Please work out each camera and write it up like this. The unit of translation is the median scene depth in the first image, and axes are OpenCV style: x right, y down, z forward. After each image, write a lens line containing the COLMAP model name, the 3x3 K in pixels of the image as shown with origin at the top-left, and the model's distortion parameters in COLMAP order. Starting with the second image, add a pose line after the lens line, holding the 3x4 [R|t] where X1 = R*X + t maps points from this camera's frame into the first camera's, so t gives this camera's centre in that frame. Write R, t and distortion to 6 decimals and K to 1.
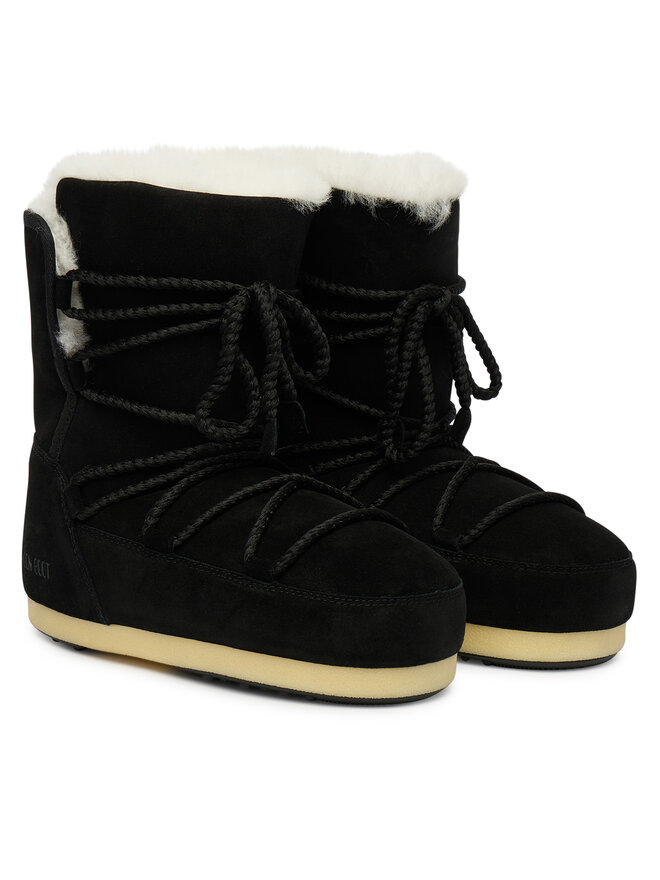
lens RADIAL K [[1614.8, 0, 330.3], [0, 1614.8, 440.5], [0, 0, 1]] dist [-0.003325, 0.000000]
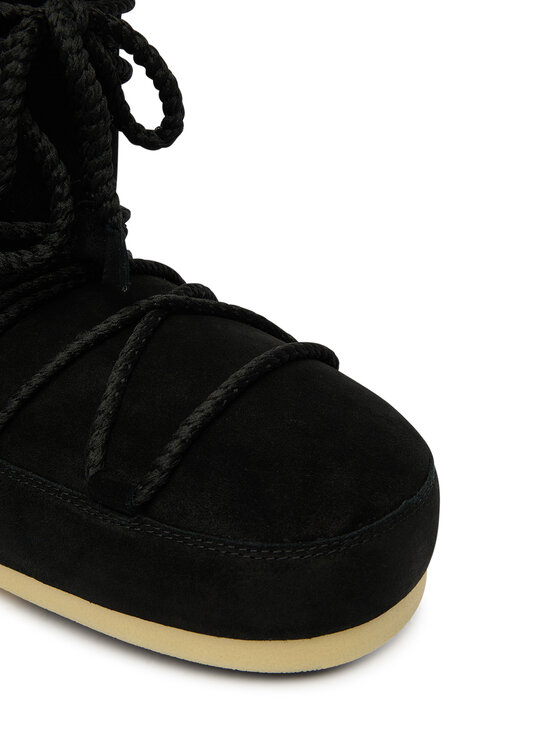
lens RADIAL K [[1135.2, 0, 278.6], [0, 1135.2, 372.6], [0, 0, 1]] dist [-0.040811, 0.000000]
pose [[0.993975, -0.107078, 0.023404, 0.013651], [0.097440, 0.961041, 0.258662, -0.068063], [-0.050189, -0.254823, 0.965684, 0.585707]]
